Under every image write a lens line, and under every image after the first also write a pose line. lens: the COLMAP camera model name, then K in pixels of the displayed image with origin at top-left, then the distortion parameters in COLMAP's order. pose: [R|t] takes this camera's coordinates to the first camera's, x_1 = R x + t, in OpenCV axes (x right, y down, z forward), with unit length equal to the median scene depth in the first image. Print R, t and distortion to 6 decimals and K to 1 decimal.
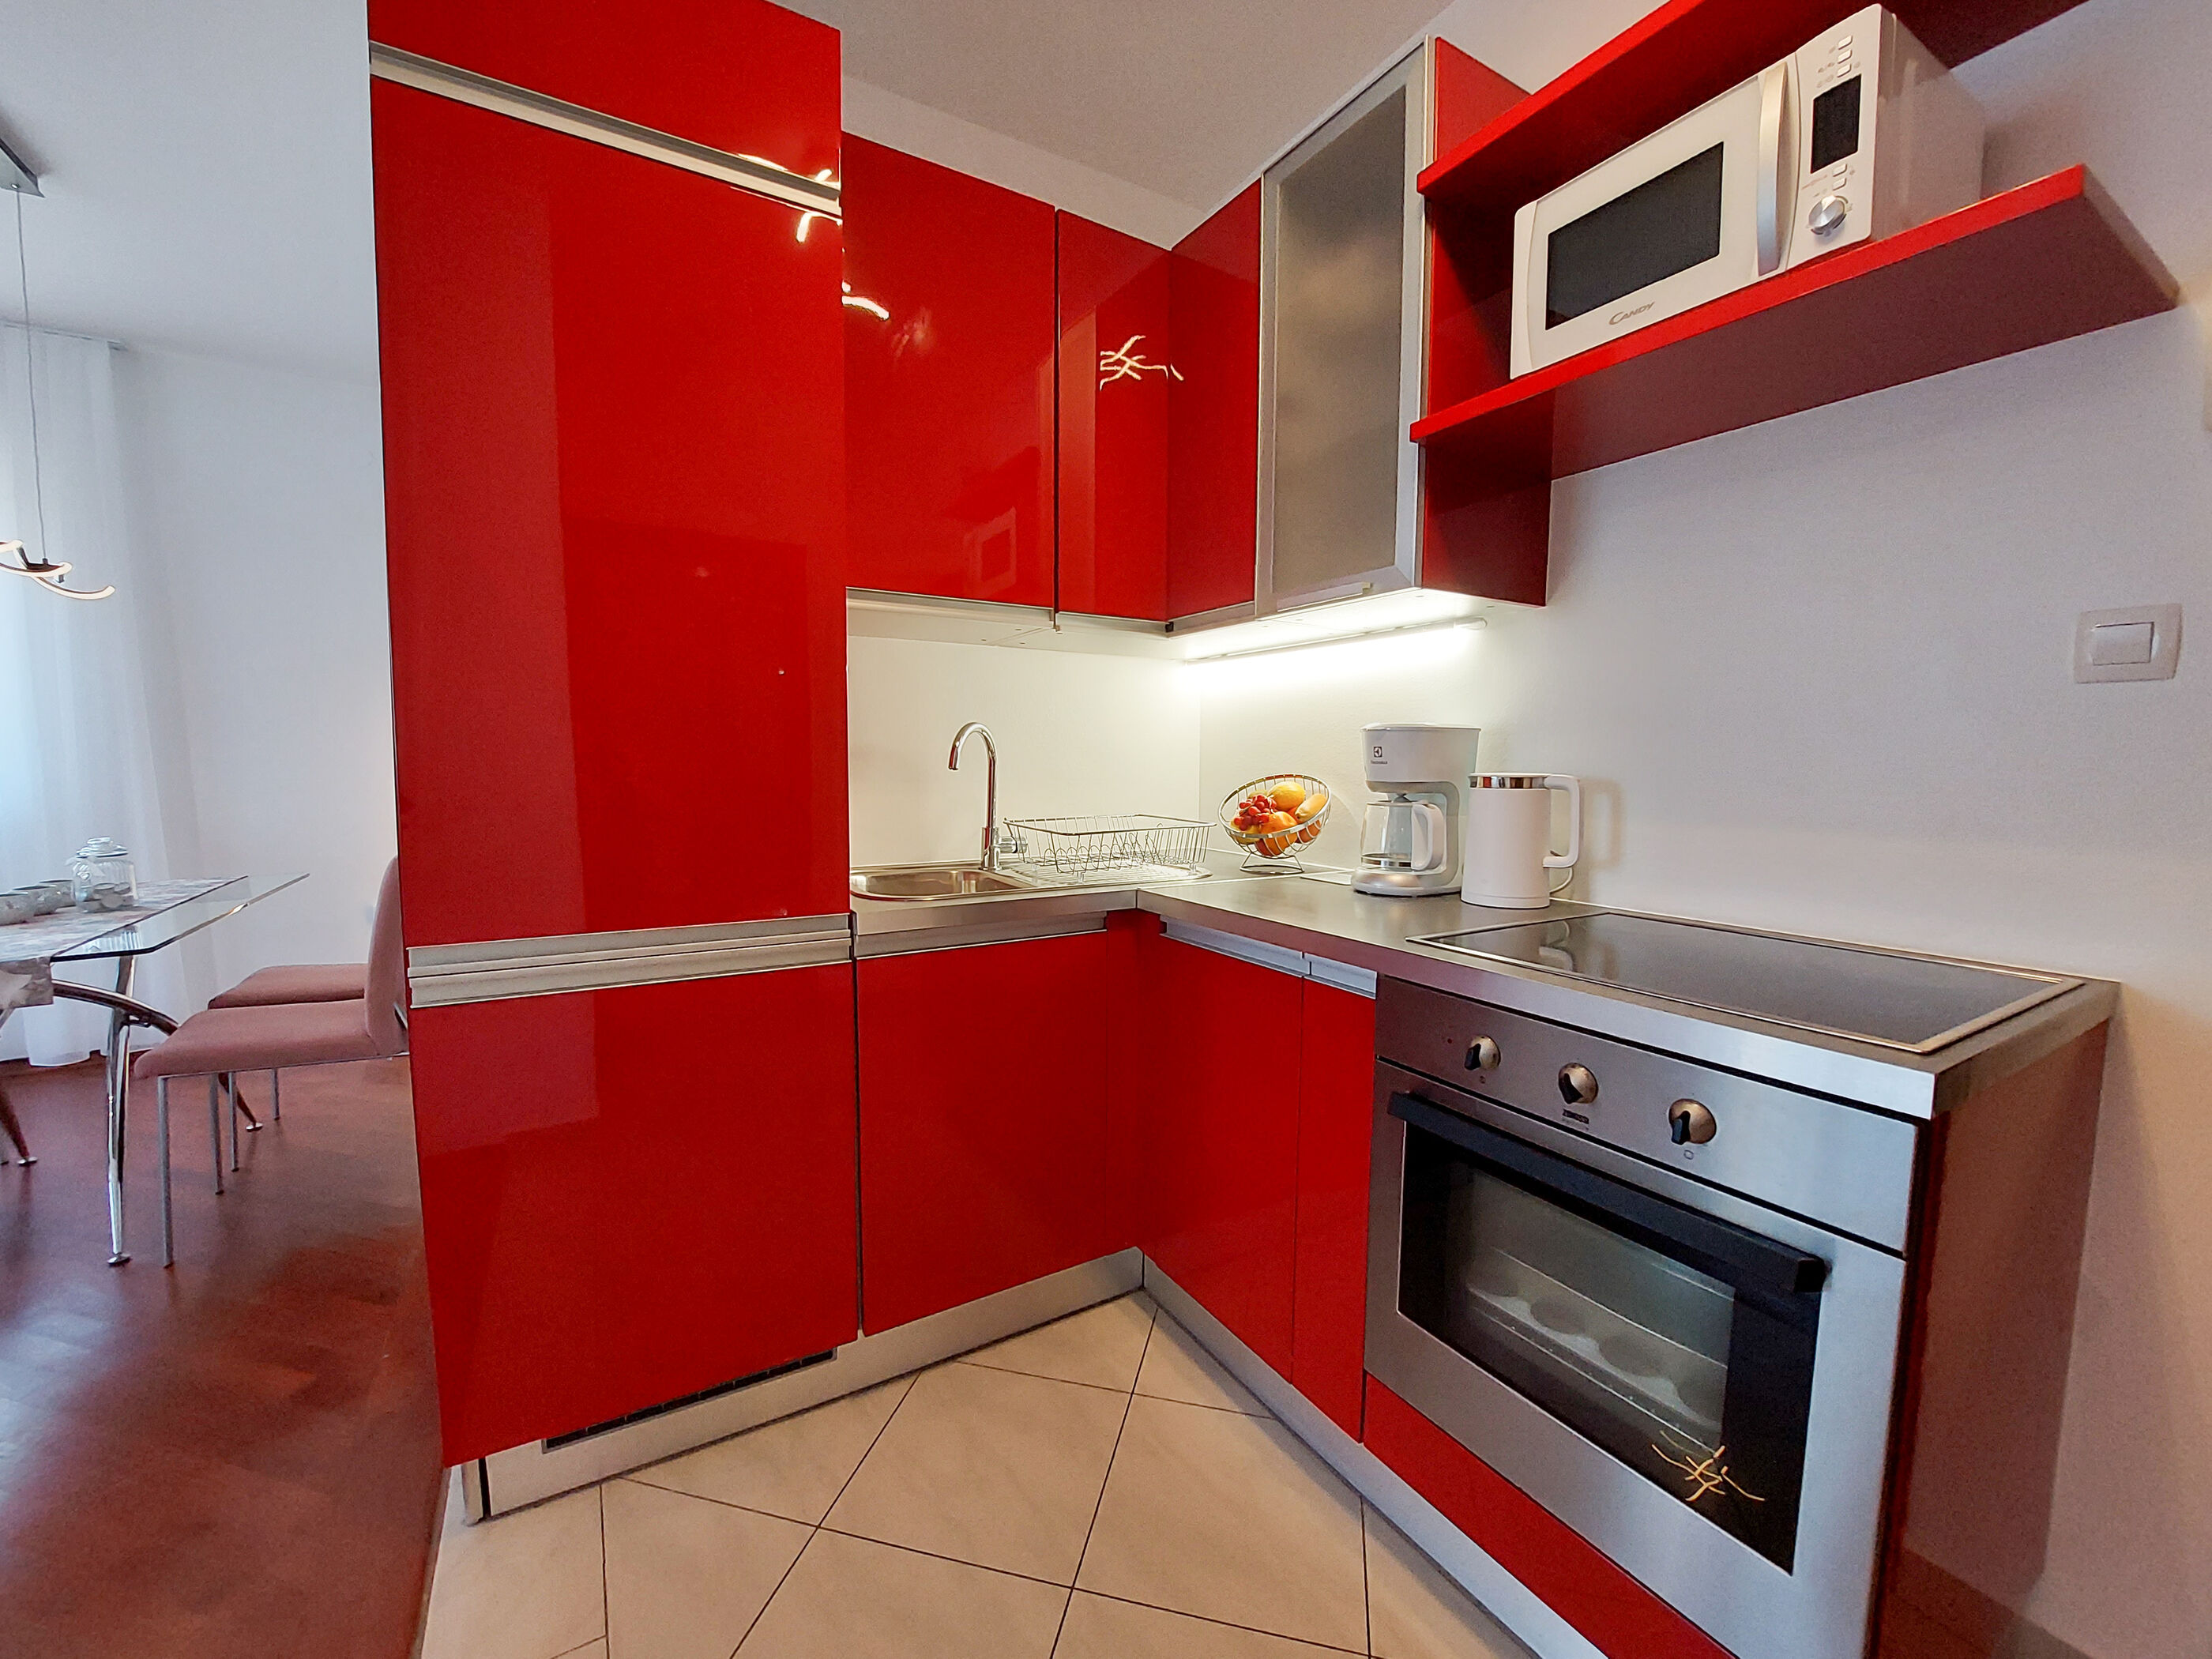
lens RADIAL K [[889.3, 0, 1103.2], [0, 889.3, 831.9], [0, 0, 1]] dist [-0.013272, -0.000006]
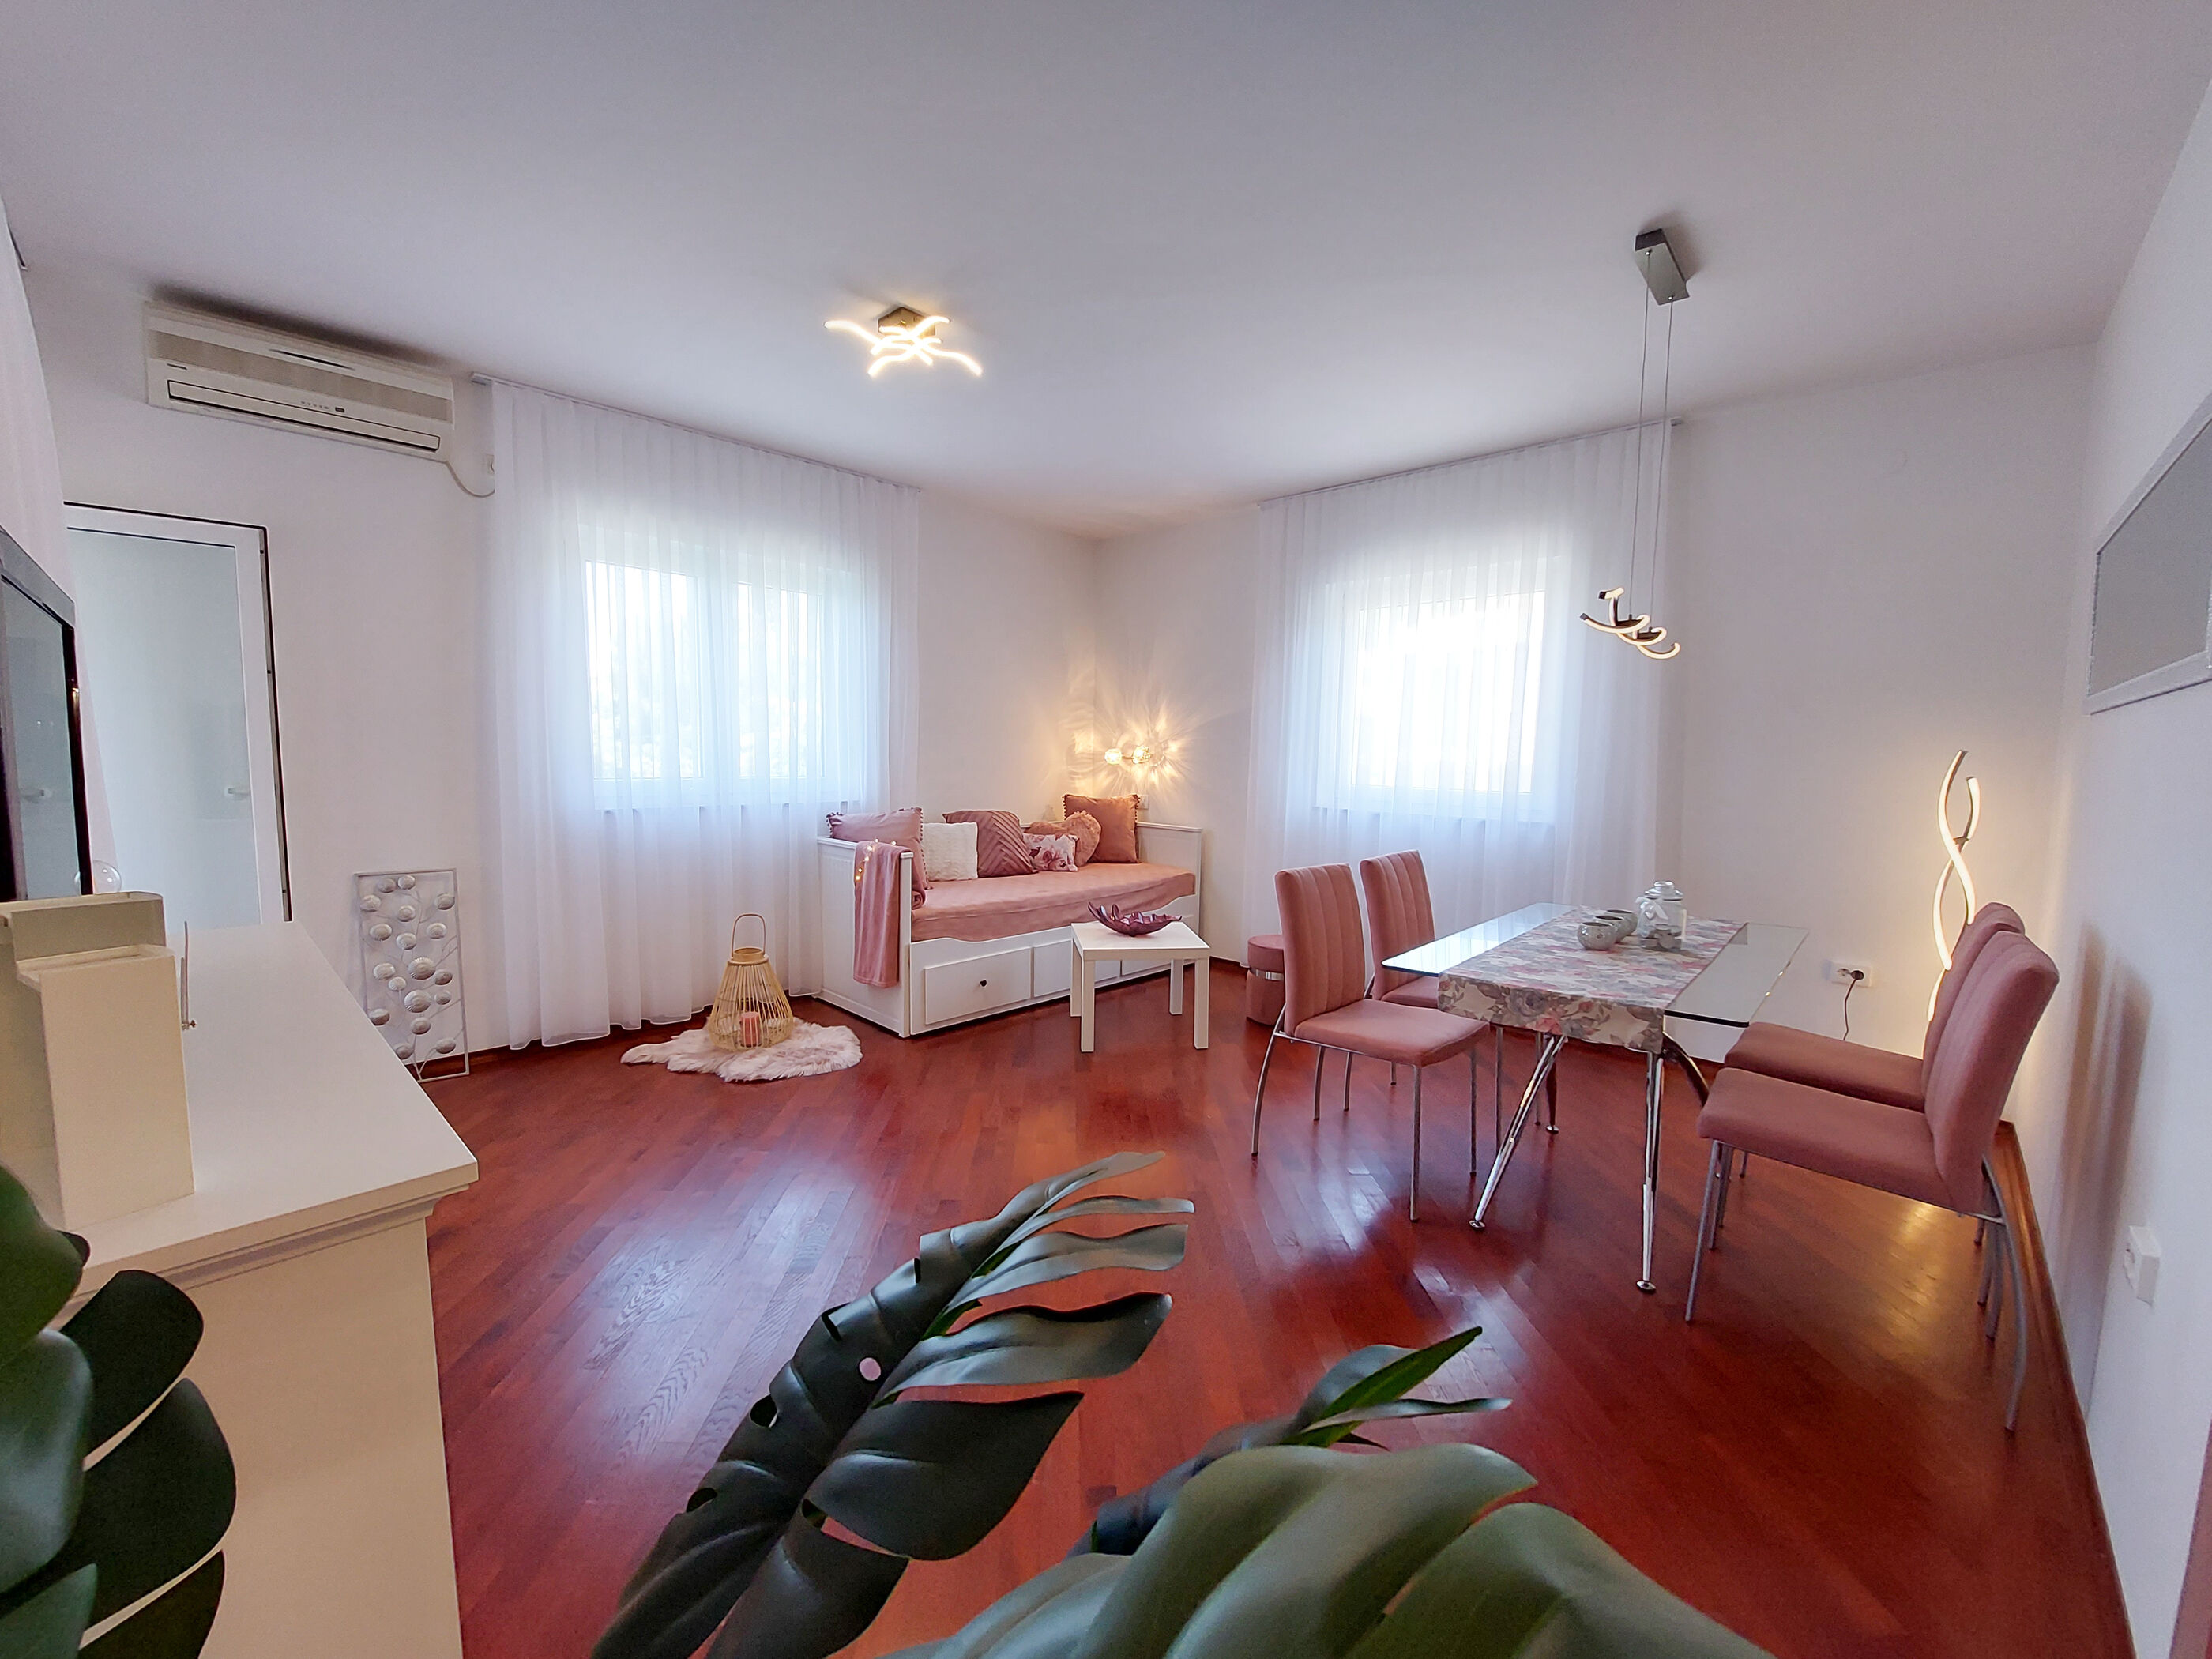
lens RADIAL K [[888.8, 0, 1096.0], [0, 888.8, 833.1], [0, 0, 1]] dist [-0.017677, -0.000496]
pose [[0.282123, 0.094912, -0.954672, -0.443754], [-0.097305, 0.992794, 0.069947, -0.087674], [0.954431, 0.073161, 0.289325, 0.009275]]
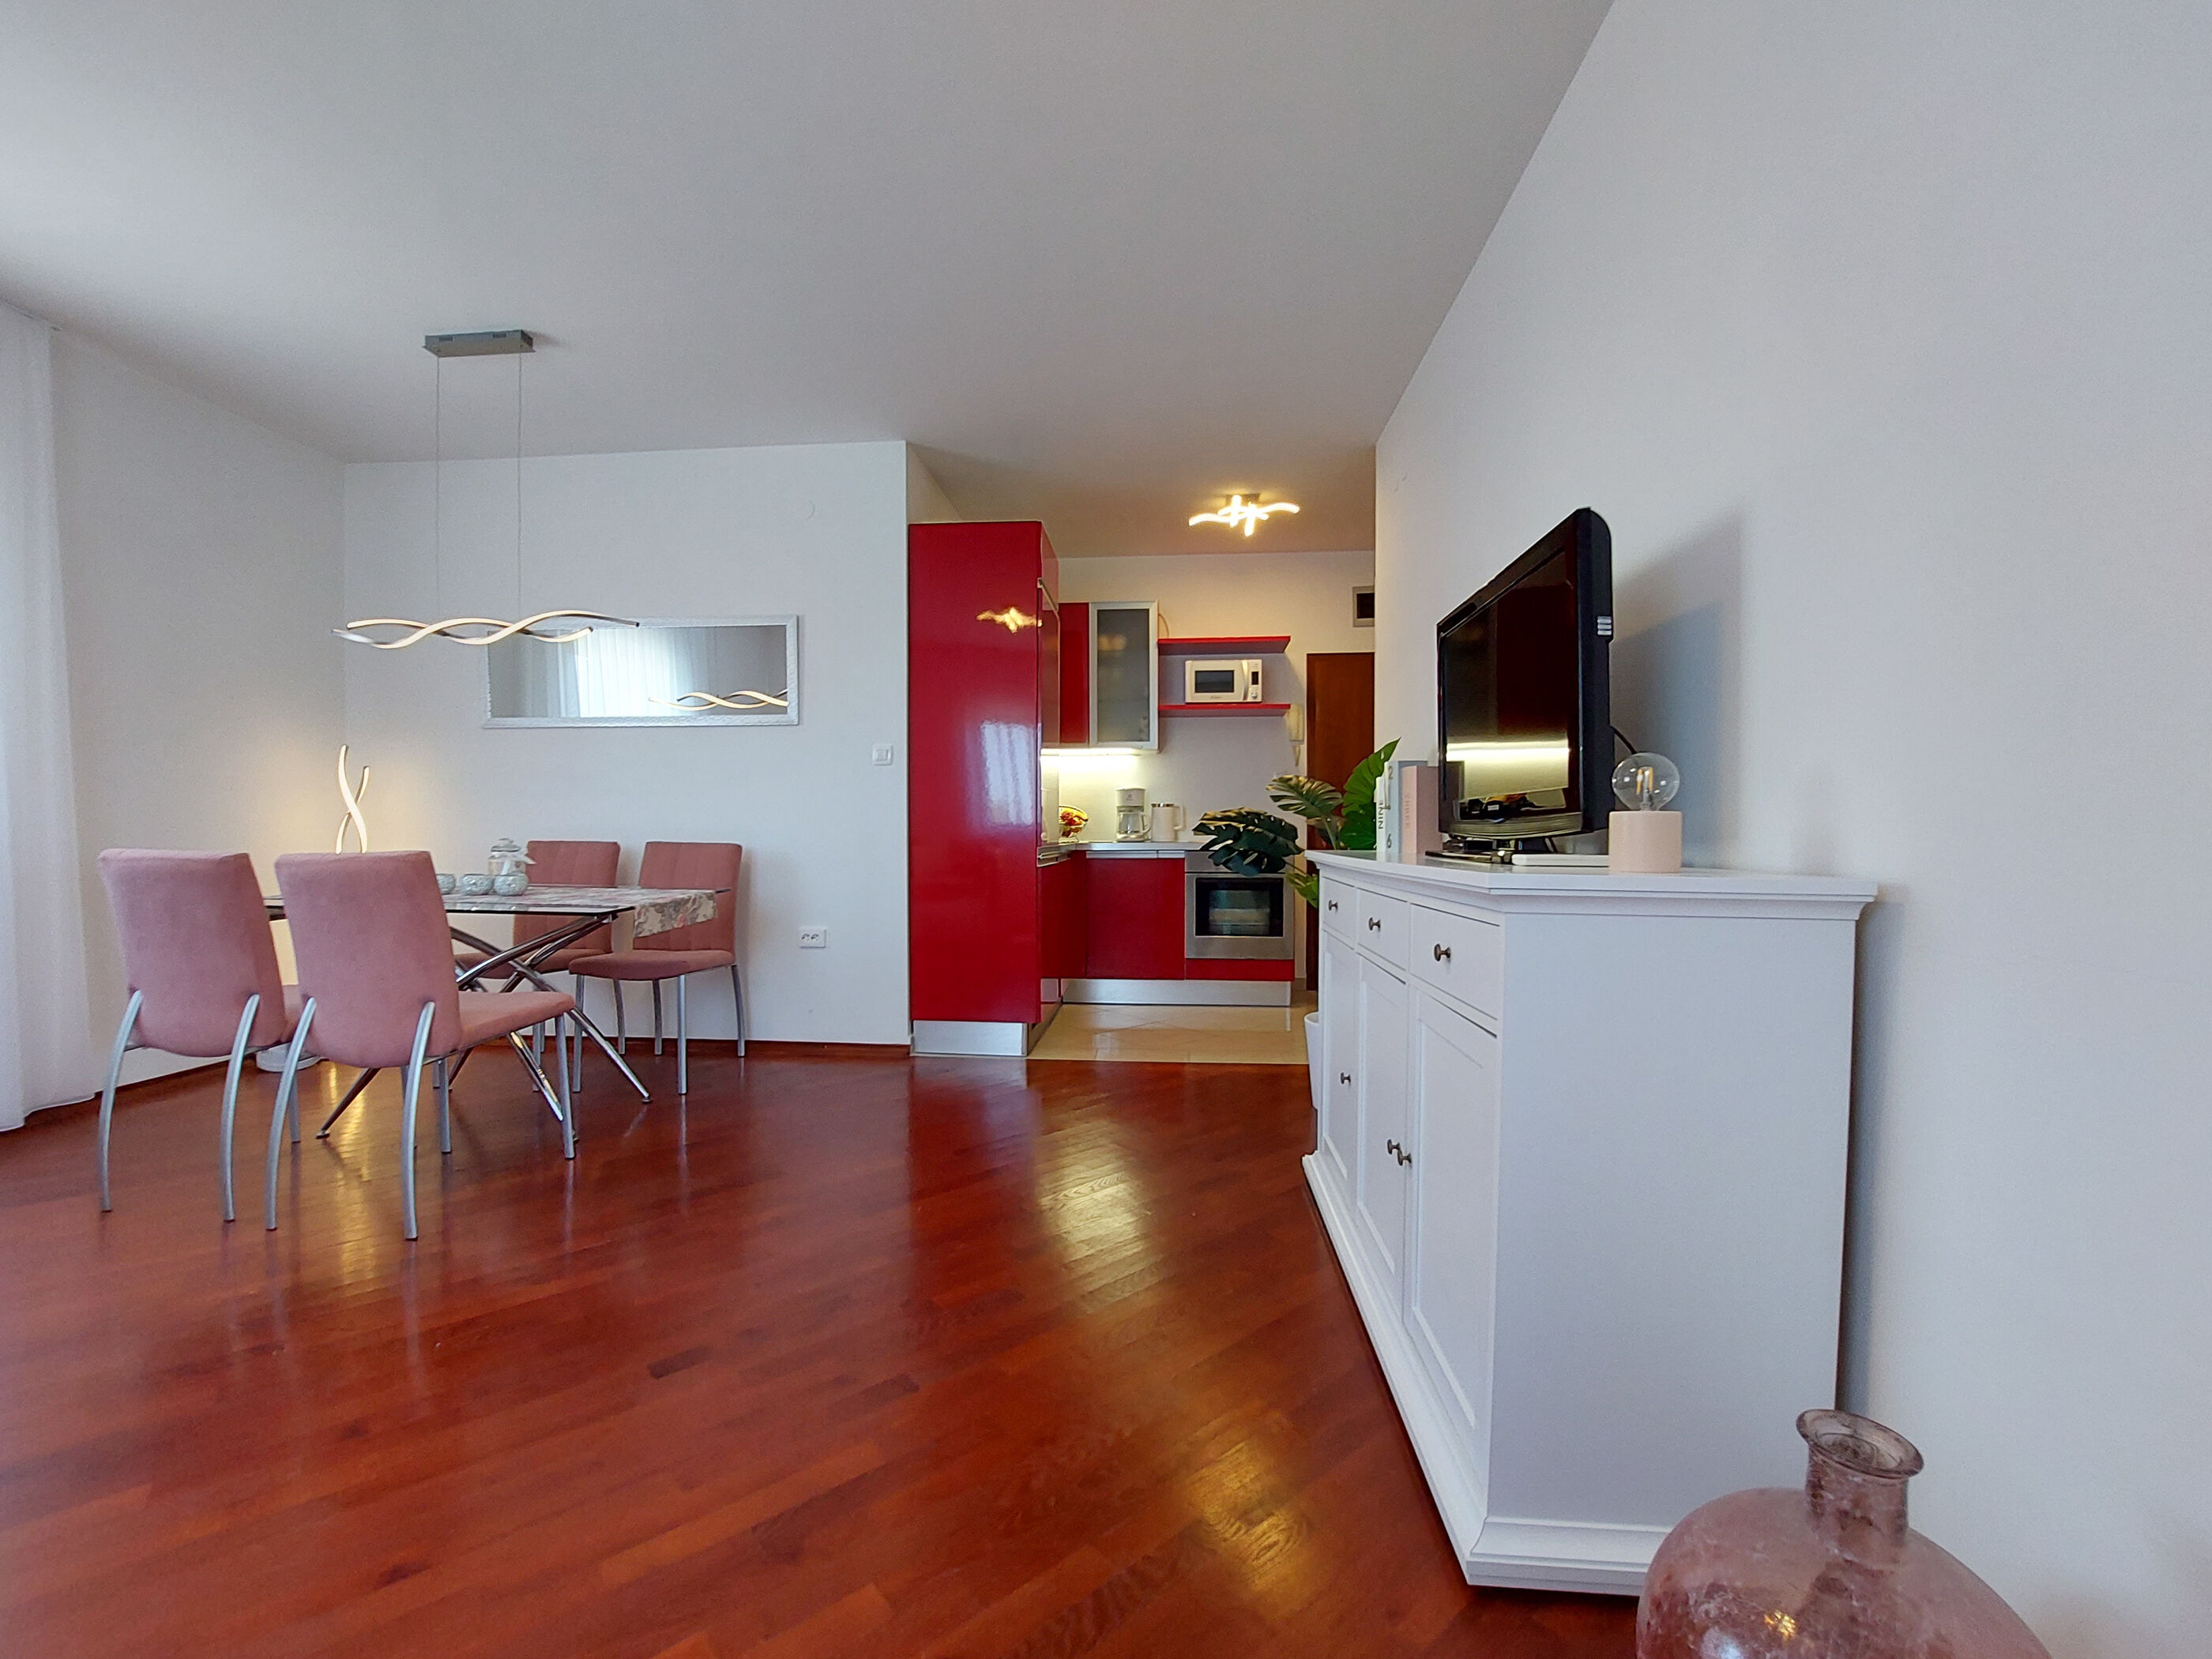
lens RADIAL K [[914.4, 0, 1110.4], [0, 914.4, 839.3], [0, 0, 1]] dist [-0.013699, -0.000422]
pose [[0.568373, -0.012838, 0.822671, -2.552442], [0.068557, 0.997140, -0.031804, 0.171724], [-0.819909, 0.074476, 0.567628, -0.820064]]
